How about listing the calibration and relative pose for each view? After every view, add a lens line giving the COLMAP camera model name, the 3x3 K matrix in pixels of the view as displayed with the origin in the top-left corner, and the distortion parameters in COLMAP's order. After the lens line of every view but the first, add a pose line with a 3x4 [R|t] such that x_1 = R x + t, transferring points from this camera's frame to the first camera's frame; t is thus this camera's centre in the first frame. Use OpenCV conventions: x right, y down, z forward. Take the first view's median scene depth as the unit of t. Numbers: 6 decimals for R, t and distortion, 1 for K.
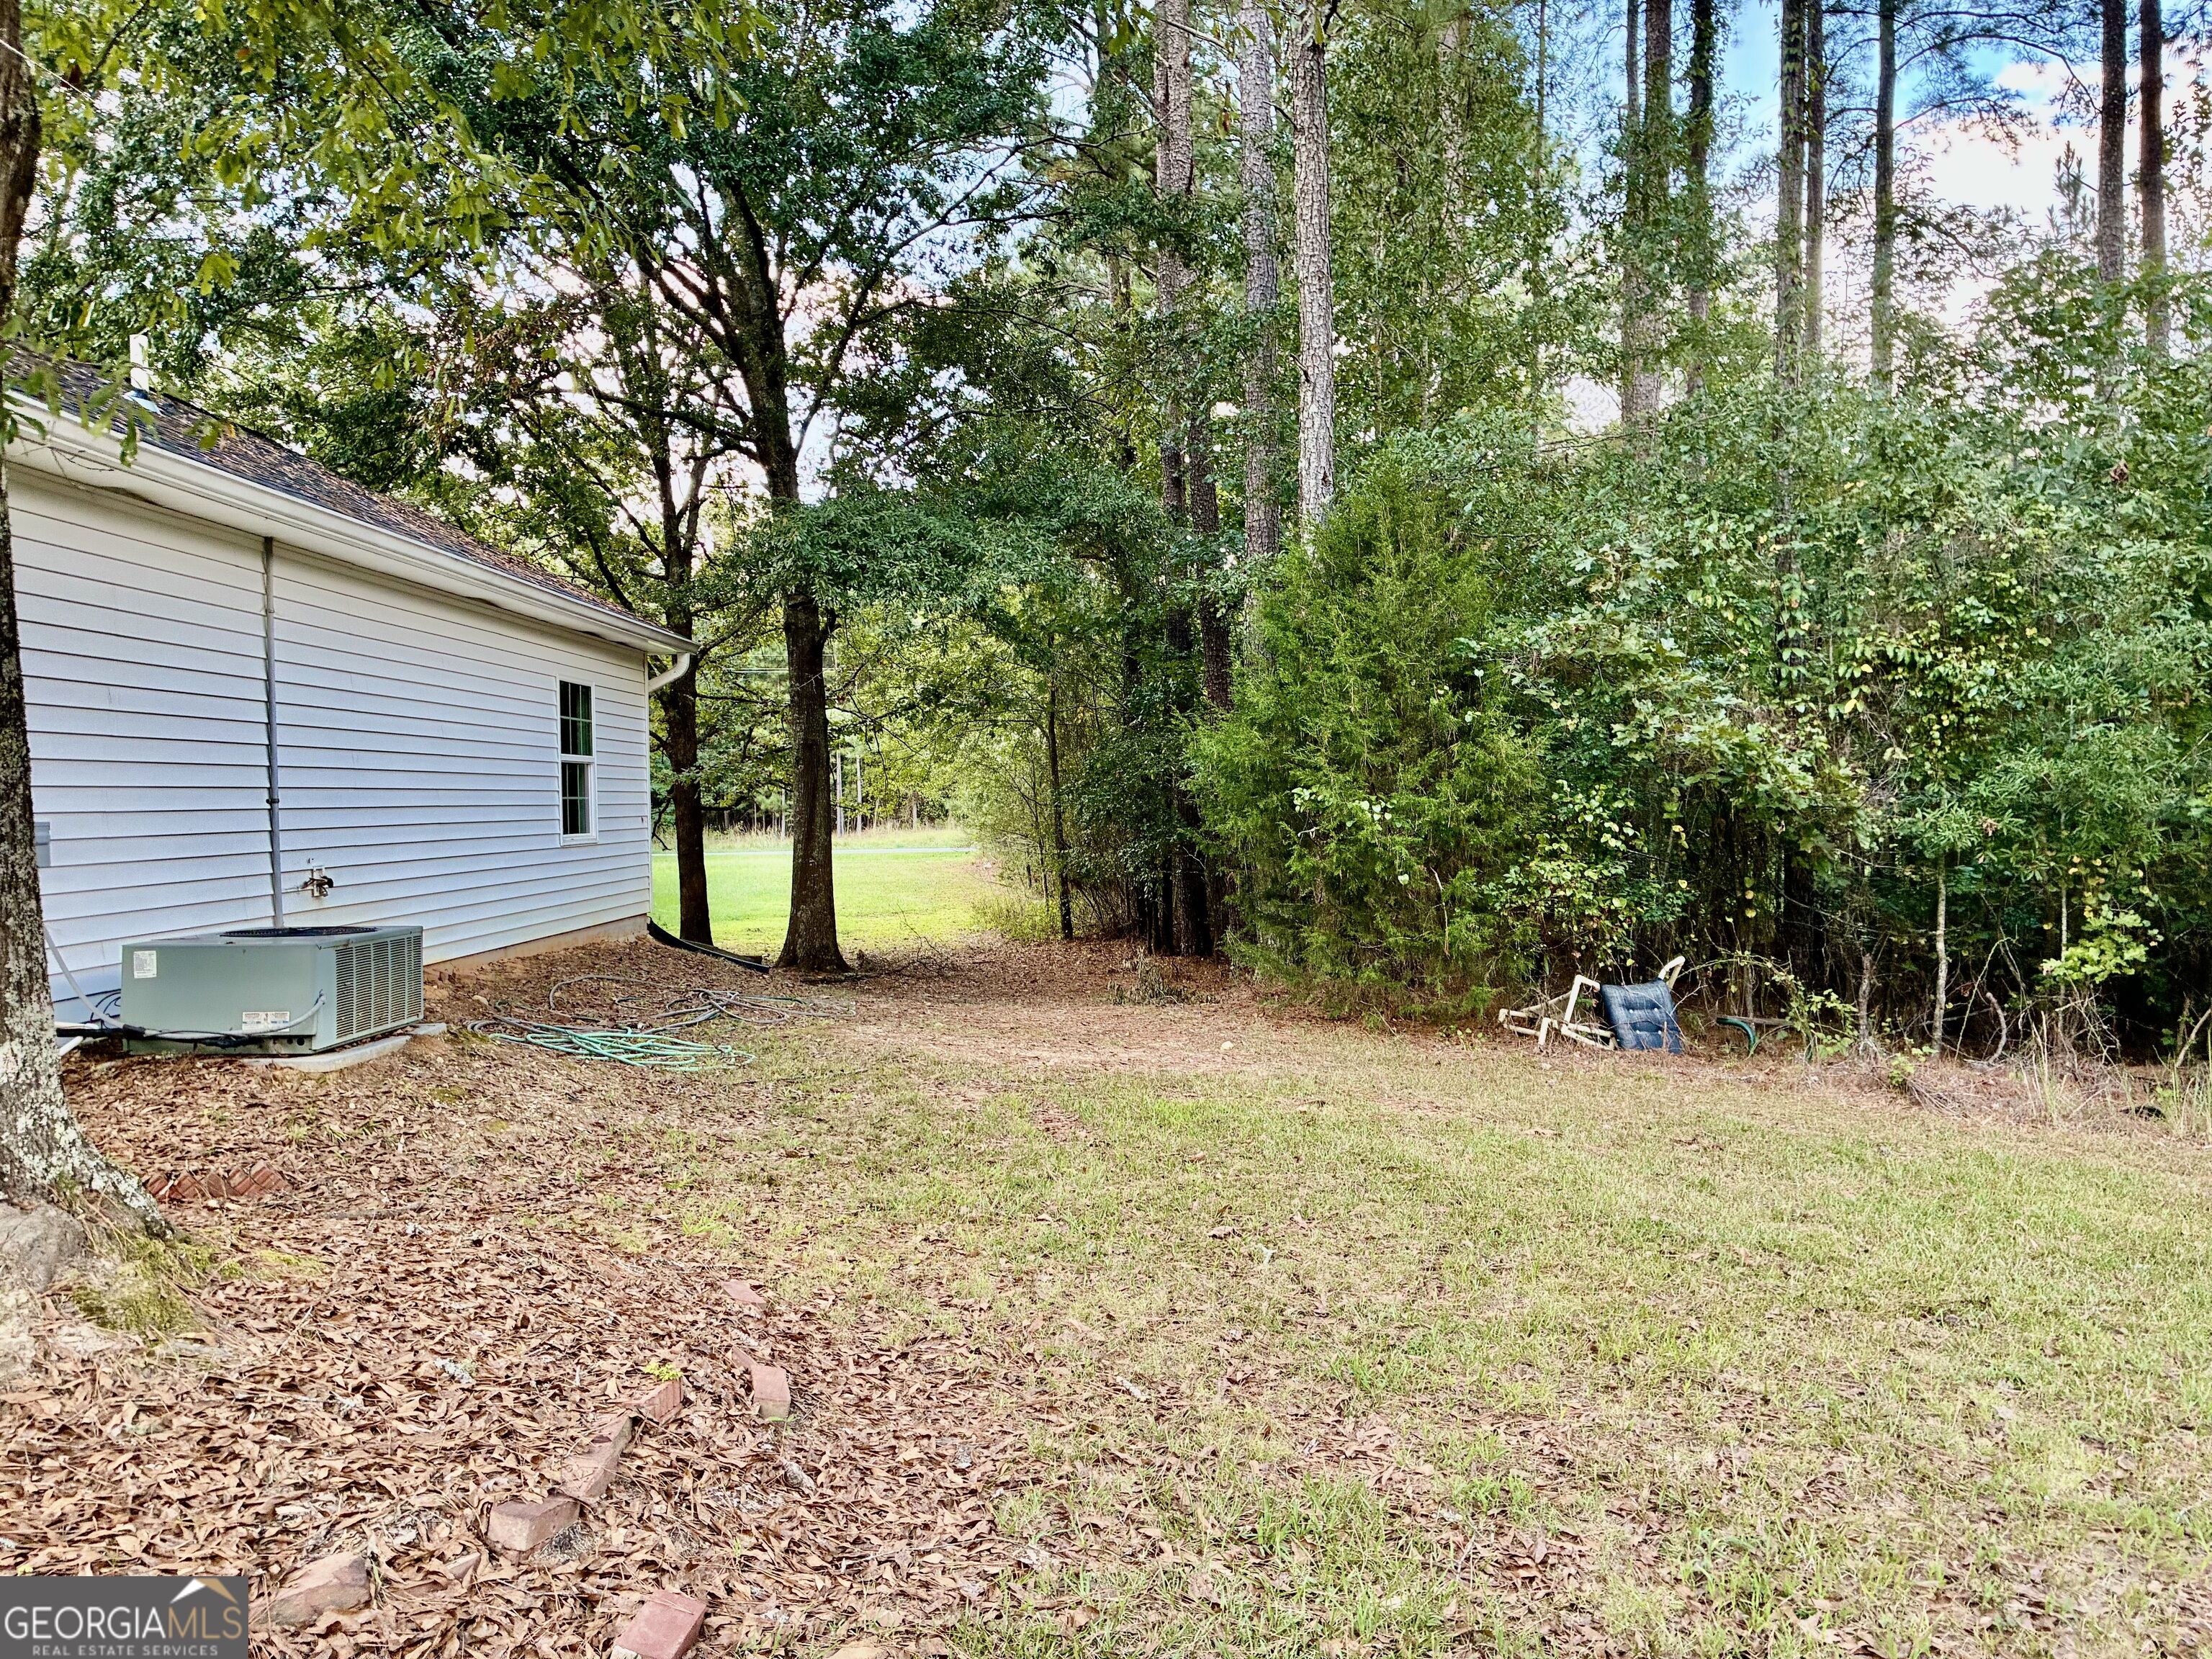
lens RADIAL K [[1673.8, 0, 1116.7], [0, 1673.8, 818.0], [0, 0, 1]] dist [0.057573, -0.060763]
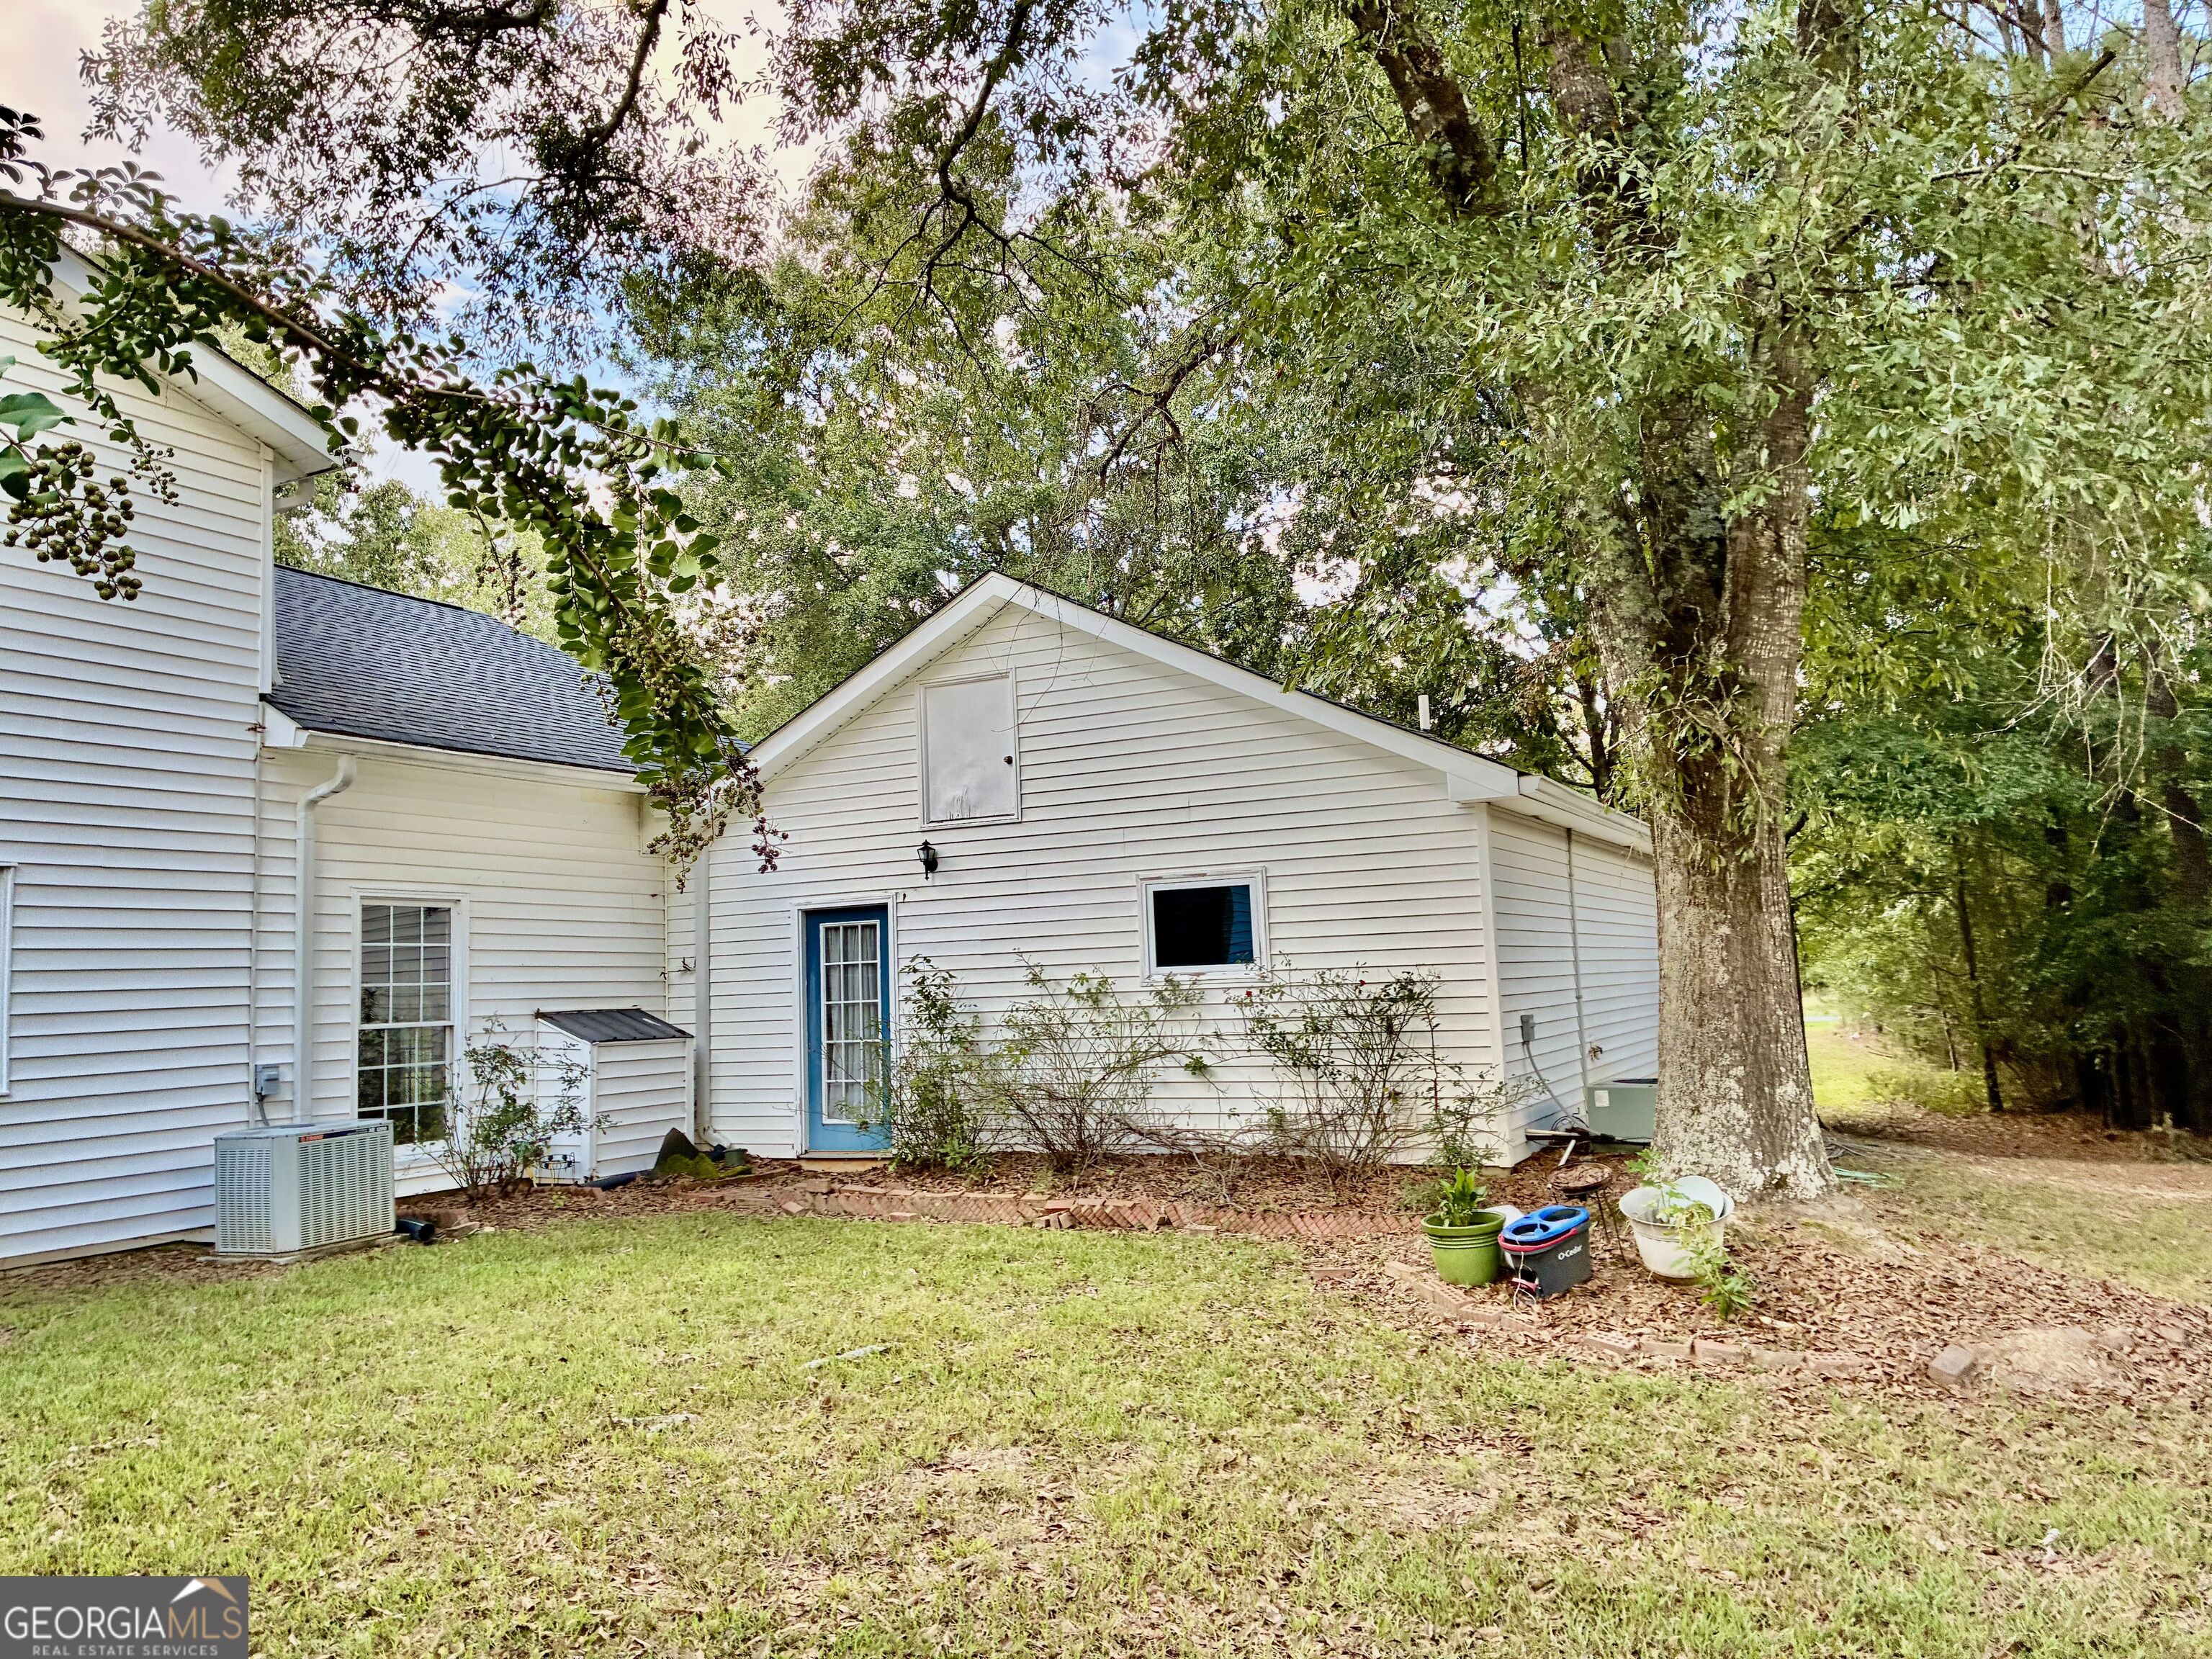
lens RADIAL K [[1673.8, 0, 1116.7], [0, 1673.8, 818.0], [0, 0, 1]] dist [0.057573, -0.060763]
pose [[0.896311, -0.064793, -0.438666, -0.048985], [0.019916, 0.994151, -0.106147, -0.004657], [0.442978, 0.086404, 0.892359, -0.146863]]
